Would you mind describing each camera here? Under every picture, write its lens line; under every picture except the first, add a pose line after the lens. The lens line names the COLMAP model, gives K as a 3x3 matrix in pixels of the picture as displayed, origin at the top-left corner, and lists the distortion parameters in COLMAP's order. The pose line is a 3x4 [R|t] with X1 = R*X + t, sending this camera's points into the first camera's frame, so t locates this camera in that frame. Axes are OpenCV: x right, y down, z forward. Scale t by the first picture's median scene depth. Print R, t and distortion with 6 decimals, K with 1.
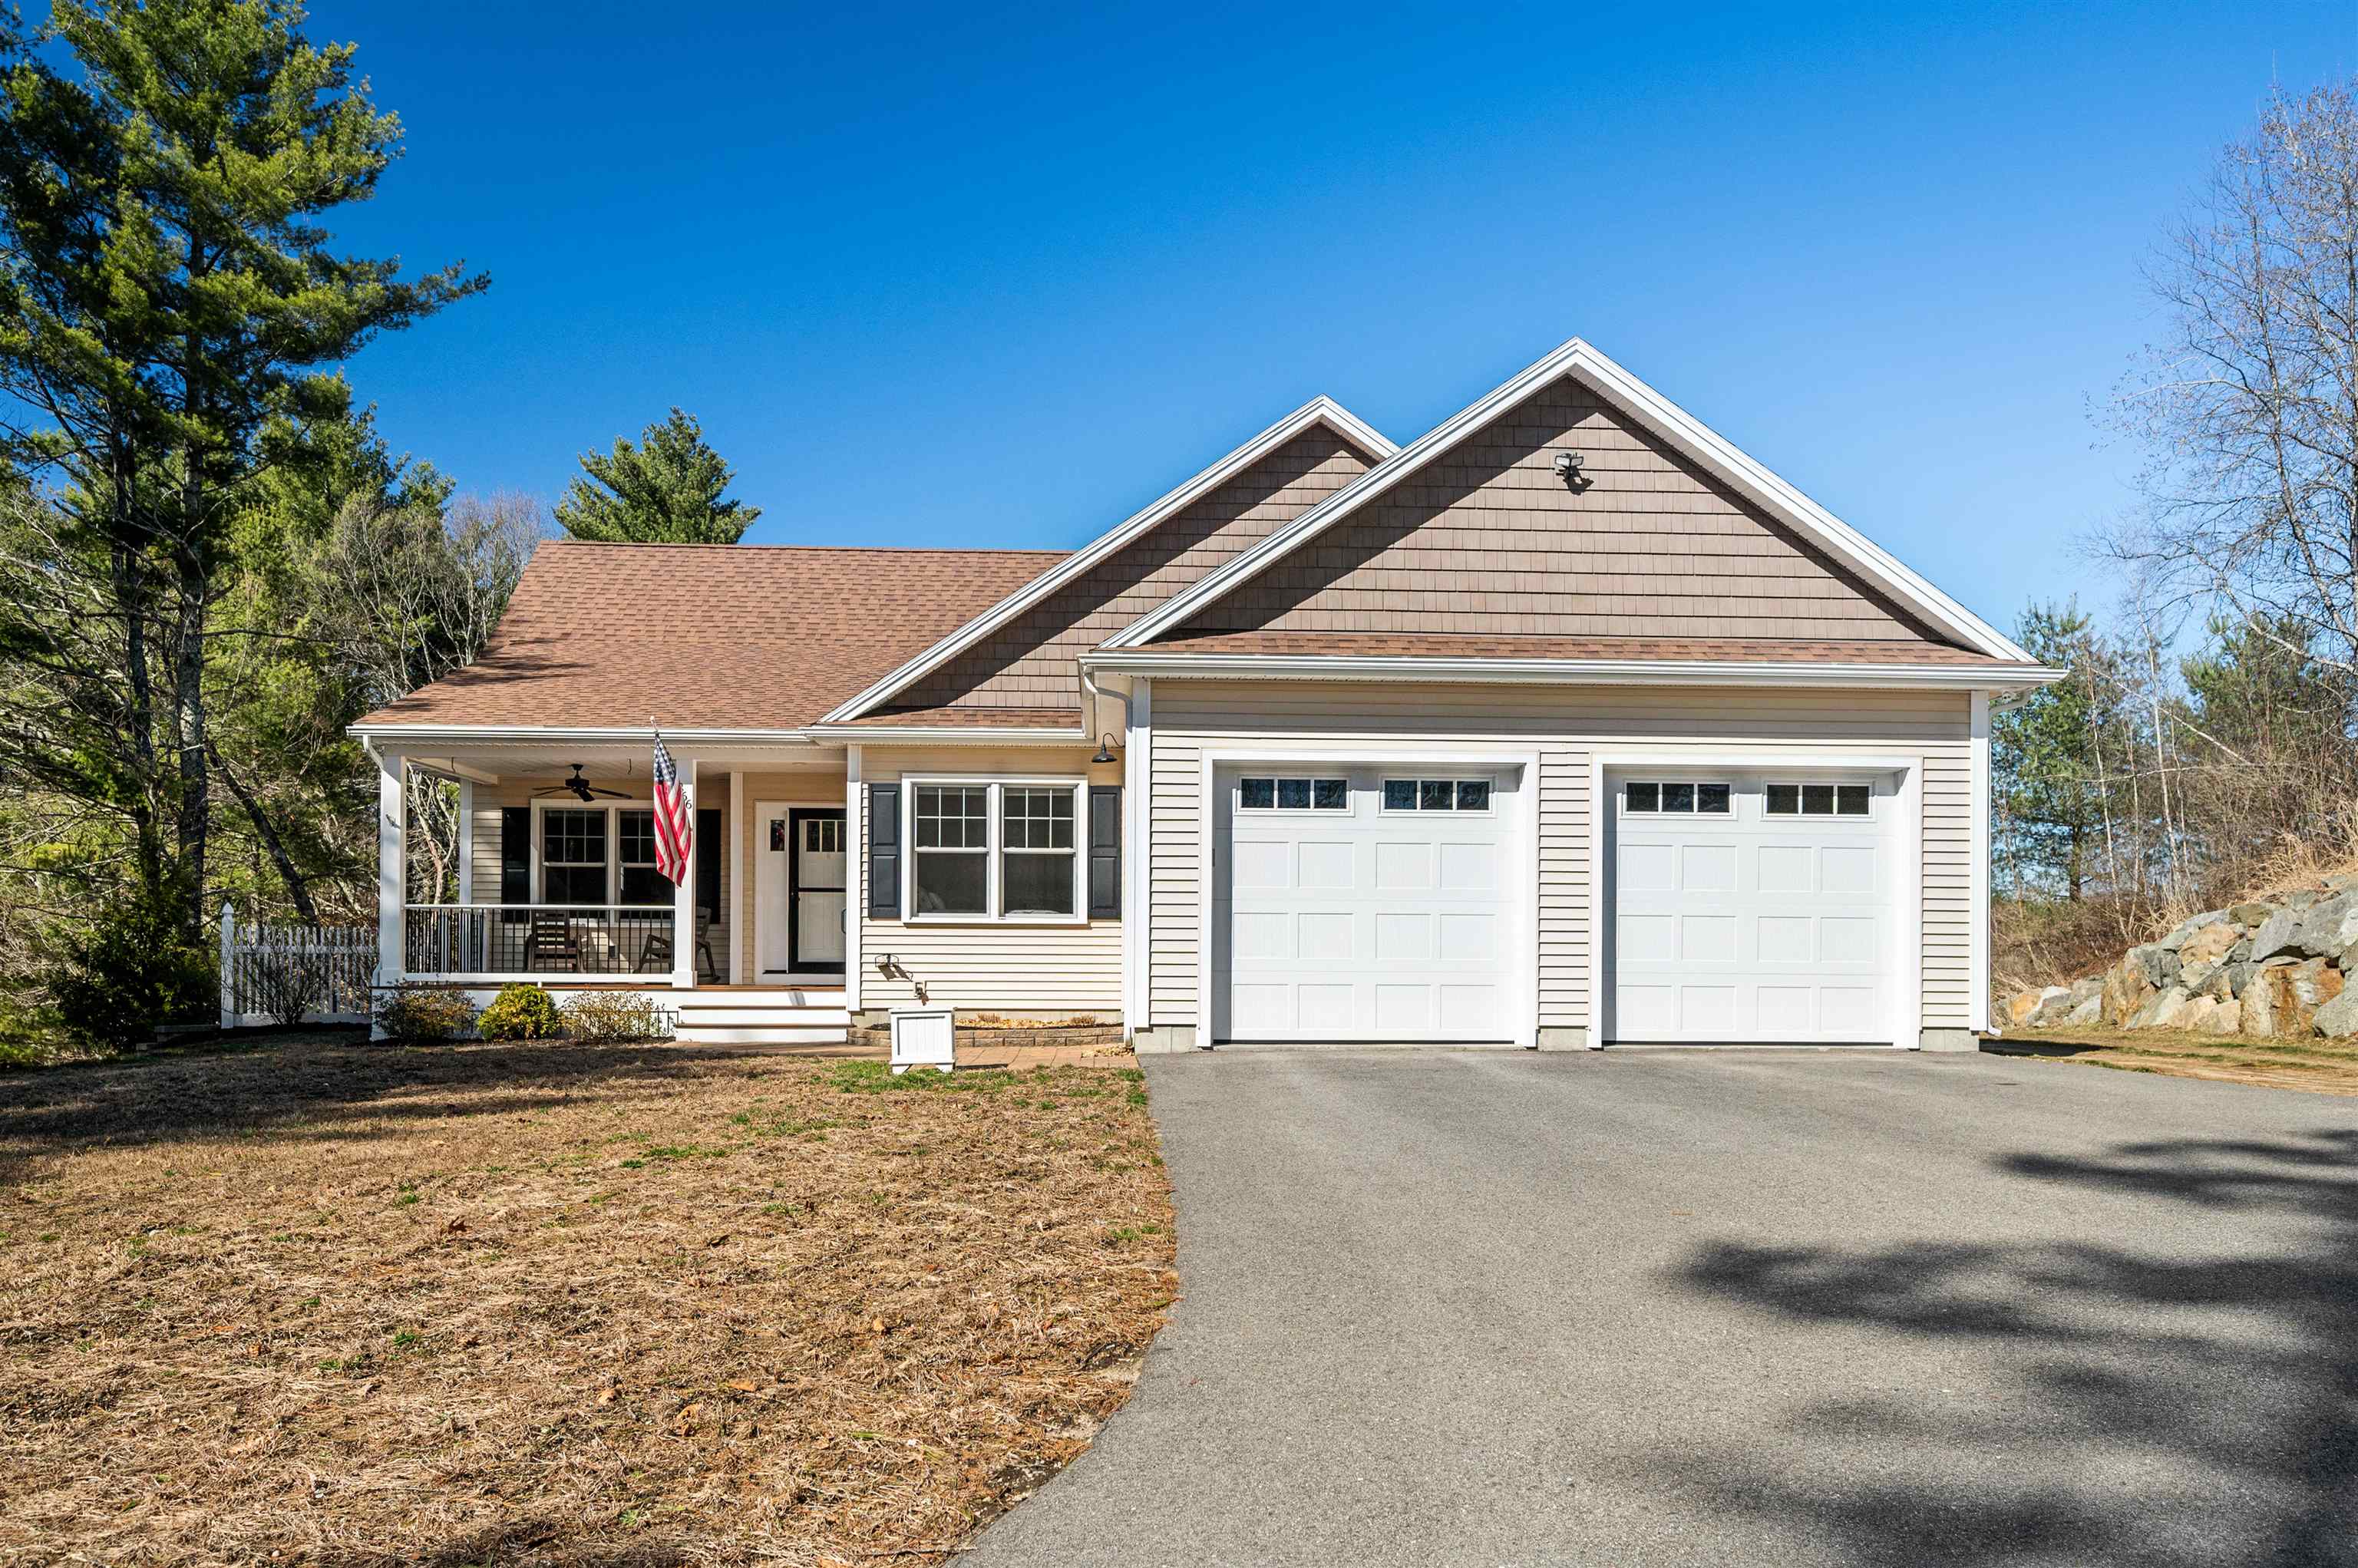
lens RADIAL K [[1737.8, 0, 1182.6], [0, 1737.8, 959.7], [0, 0, 1]] dist [-0.035701, 0.009764]
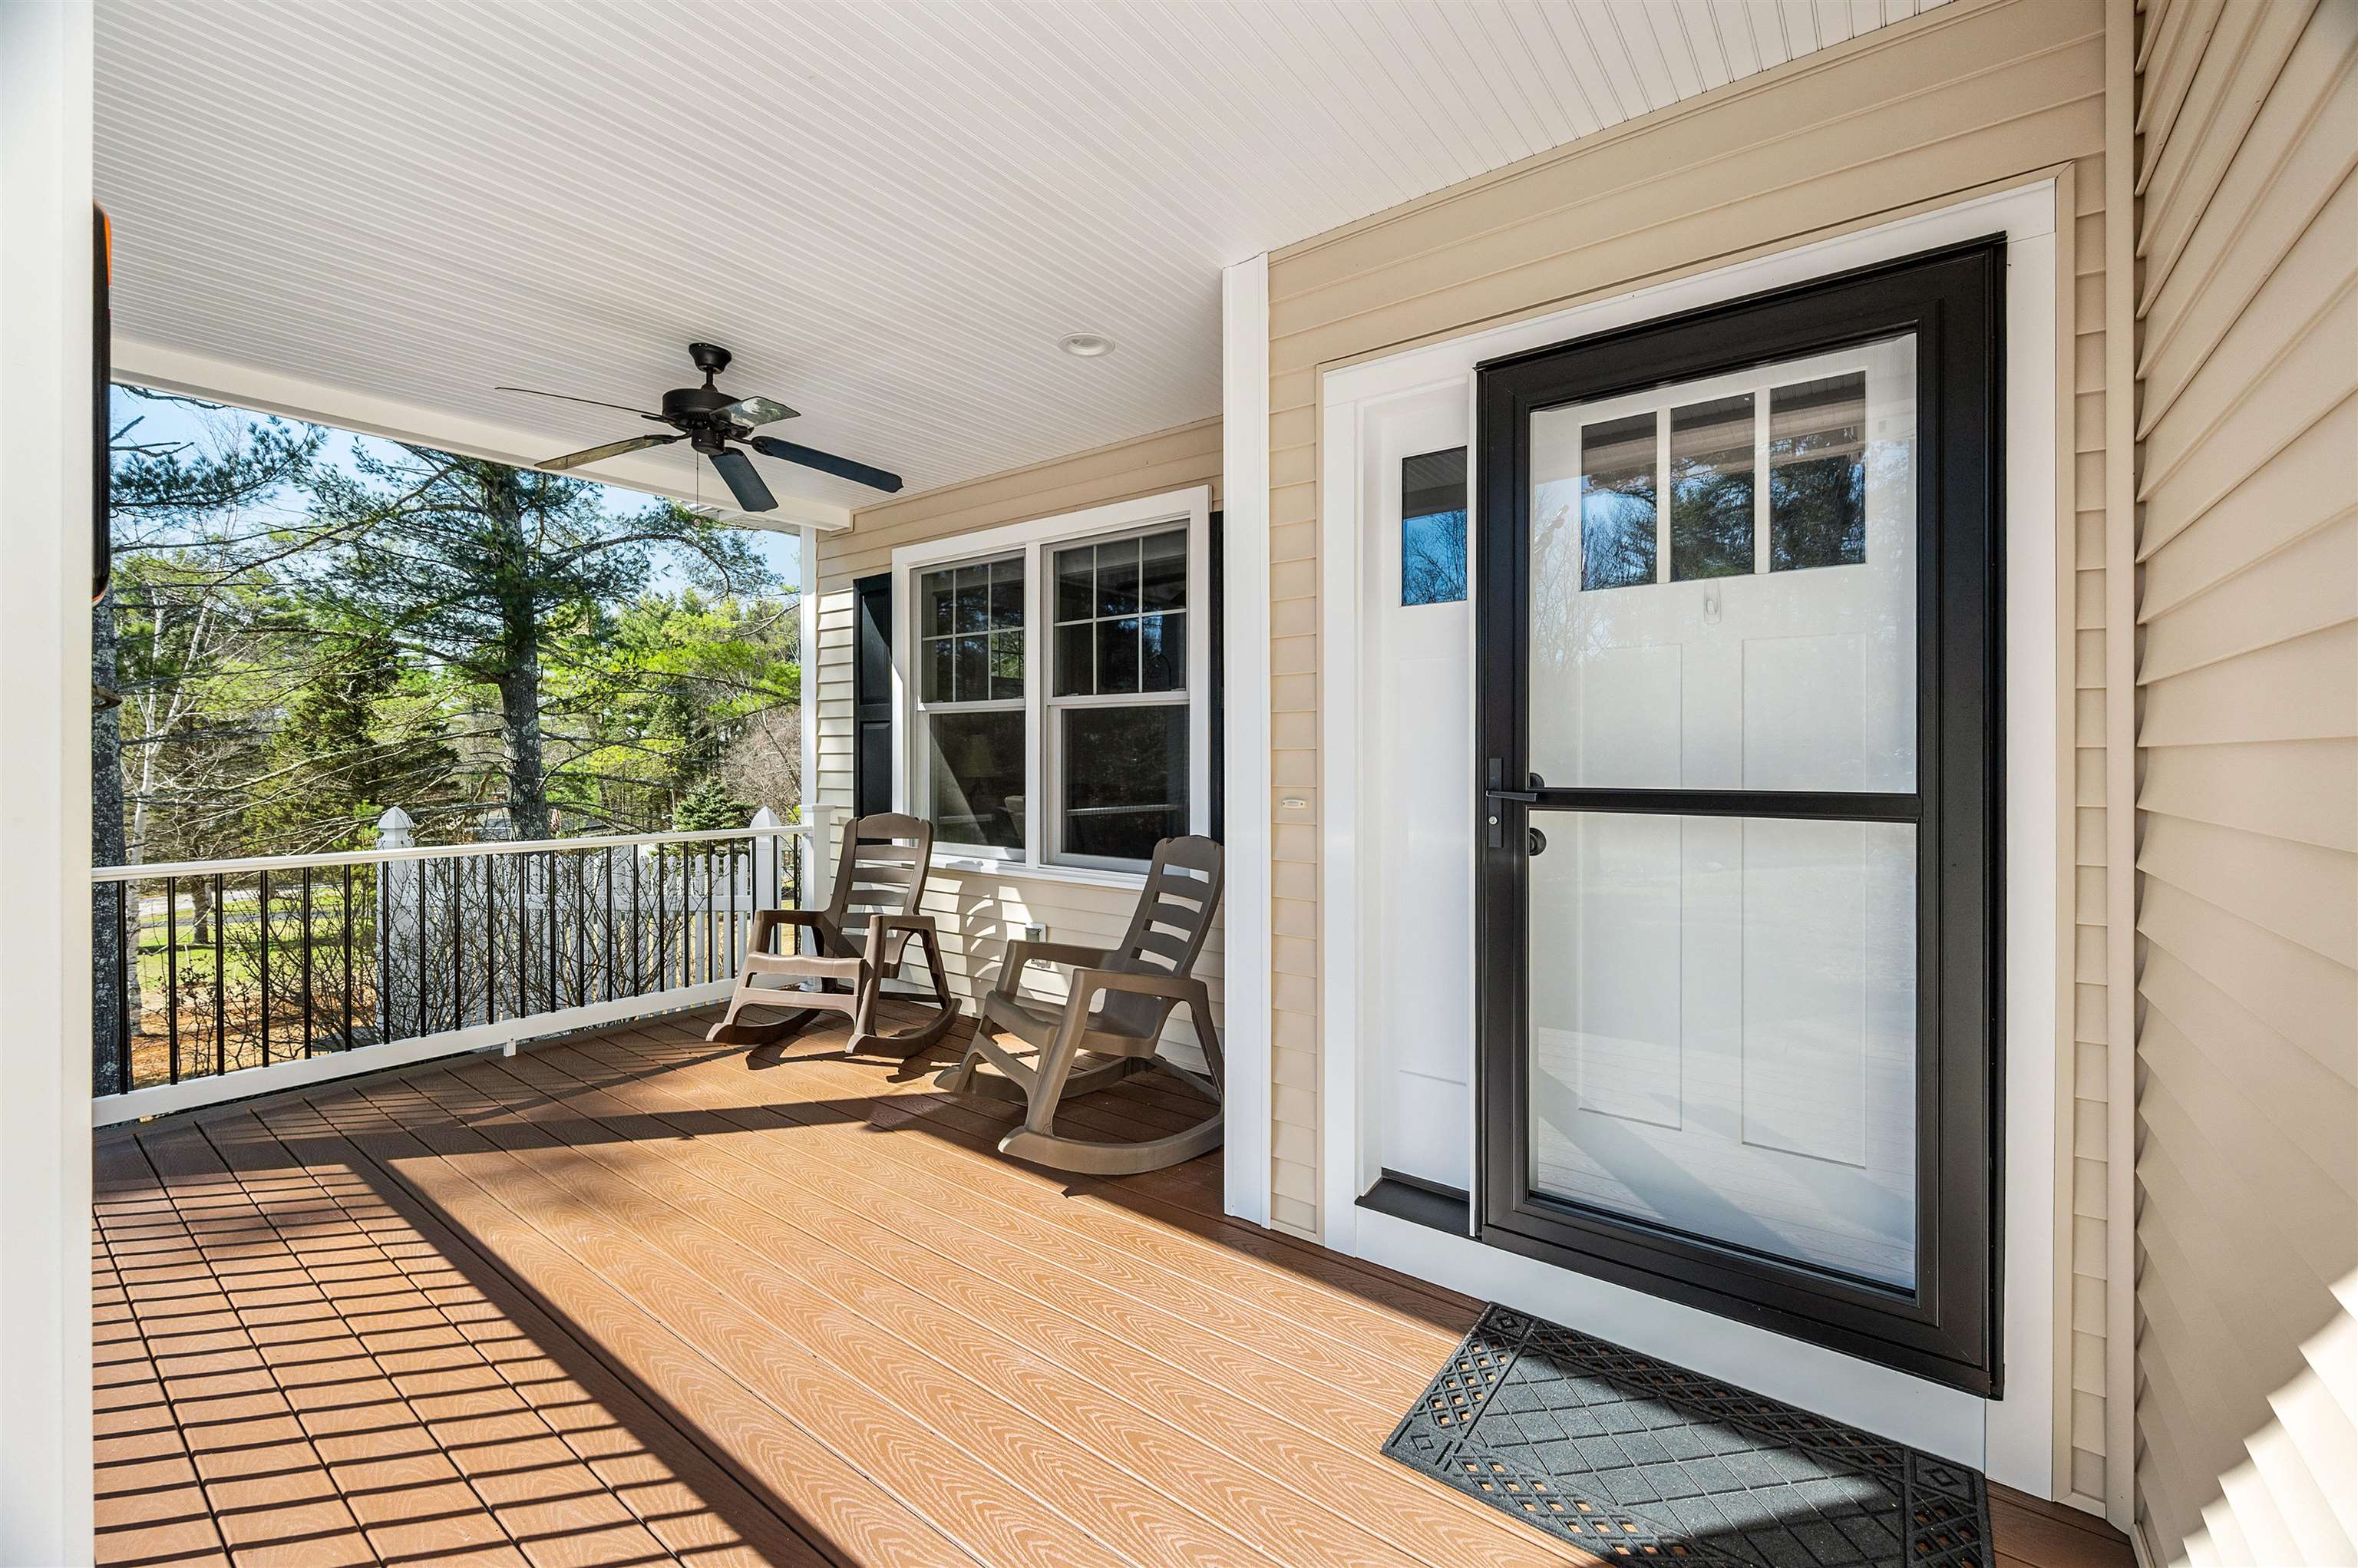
lens RADIAL K [[966.4, 0, 1179.0], [0, 966.4, 784.0], [0, 0, 1]] dist [0.000154, 0.000107]
pose [[0.763762, 0.012112, -0.645385, -0.207914], [0.004797, 0.999690, 0.024439, -0.050339], [0.645481, -0.021762, 0.763467, 1.018693]]
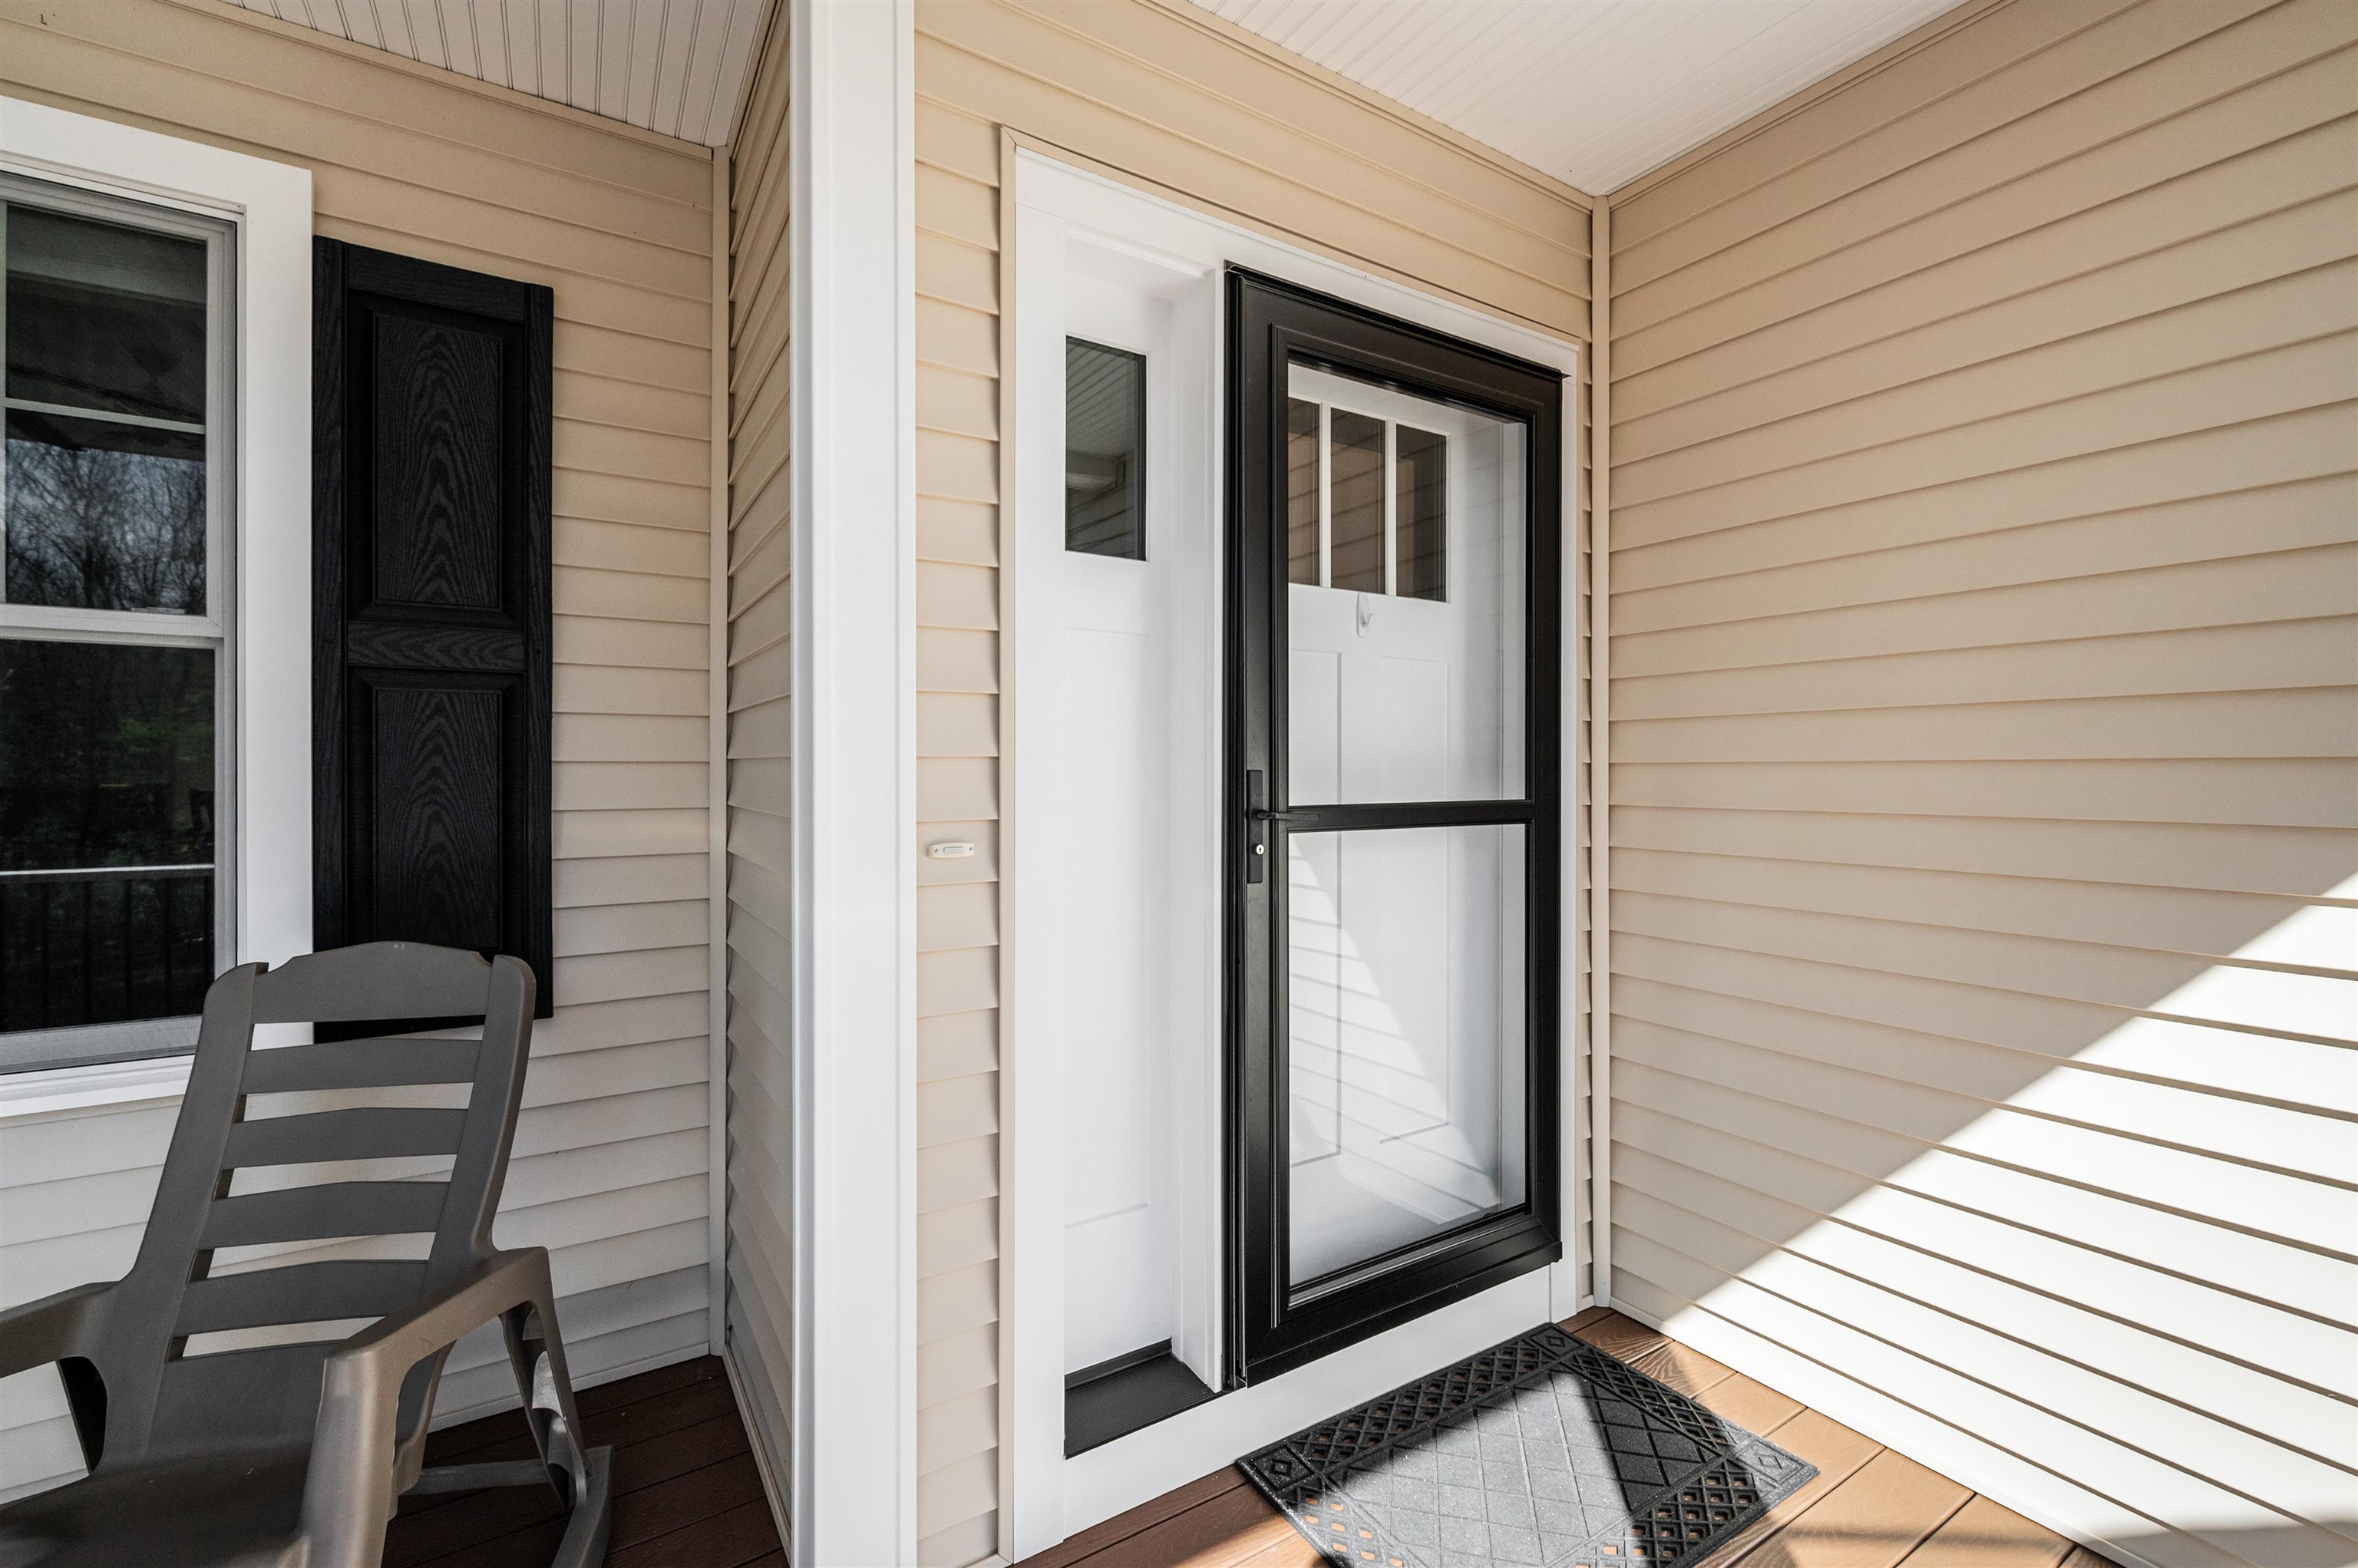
lens RADIAL K [[988.8, 0, 1177.3], [0, 988.8, 793.6], [0, 0, 1]] dist [-0.011031, 0.000001]
pose [[0.879978, -0.017147, 0.474705, -0.306098], [0.005364, 0.999643, 0.026165, -0.050959], [-0.474984, -0.020478, 0.879756, 1.053346]]
